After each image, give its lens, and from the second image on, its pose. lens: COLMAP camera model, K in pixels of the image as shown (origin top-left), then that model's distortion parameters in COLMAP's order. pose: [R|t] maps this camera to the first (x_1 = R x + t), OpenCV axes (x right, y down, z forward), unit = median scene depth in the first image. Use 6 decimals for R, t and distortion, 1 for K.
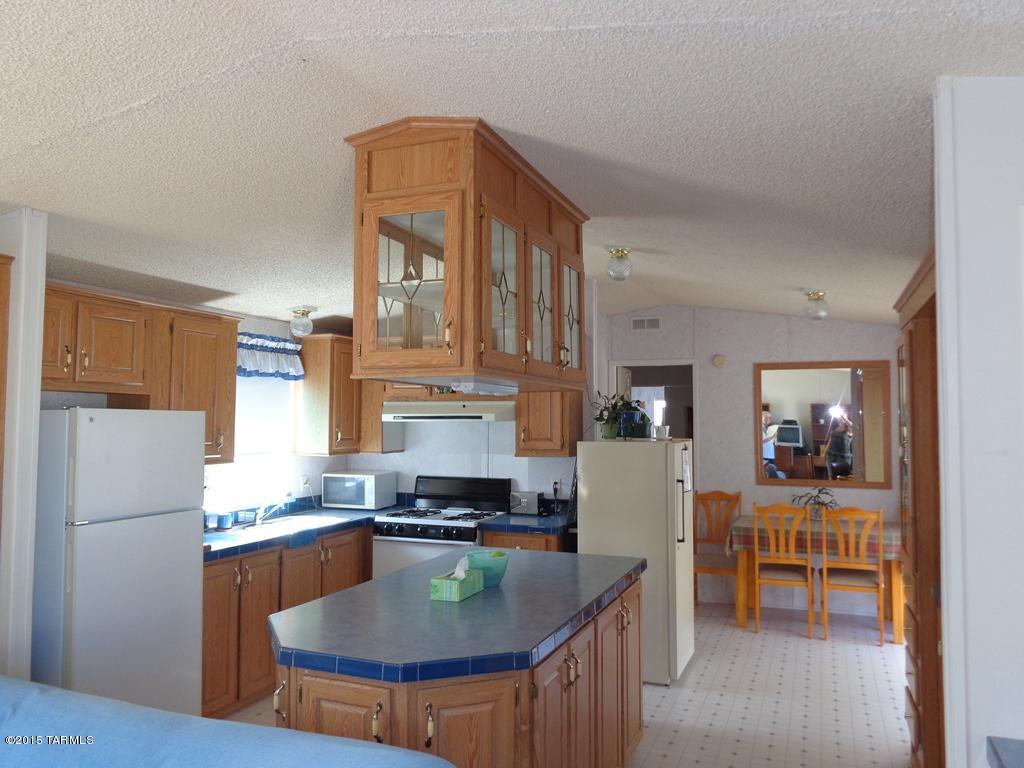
lens RADIAL K [[799.5, 0, 512.0], [0, 799.5, 384.0], [0, 0, 1]] dist [-0.005494, 0.002035]
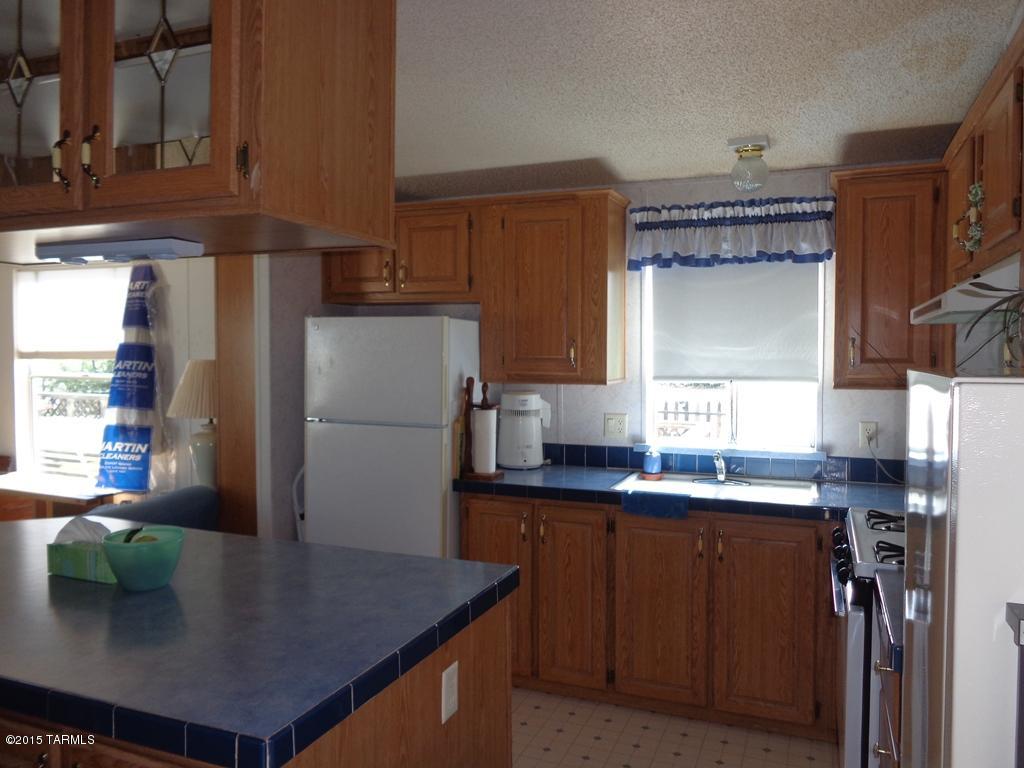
lens RADIAL K [[799.5, 0, 512.0], [0, 799.5, 384.0], [0, 0, 1]] dist [-0.005494, 0.002035]
pose [[-0.008309, 0.027010, -0.999601, 0.353217], [0.039938, 0.998846, 0.026658, 0.065036], [0.999168, -0.039701, -0.009378, 0.807863]]
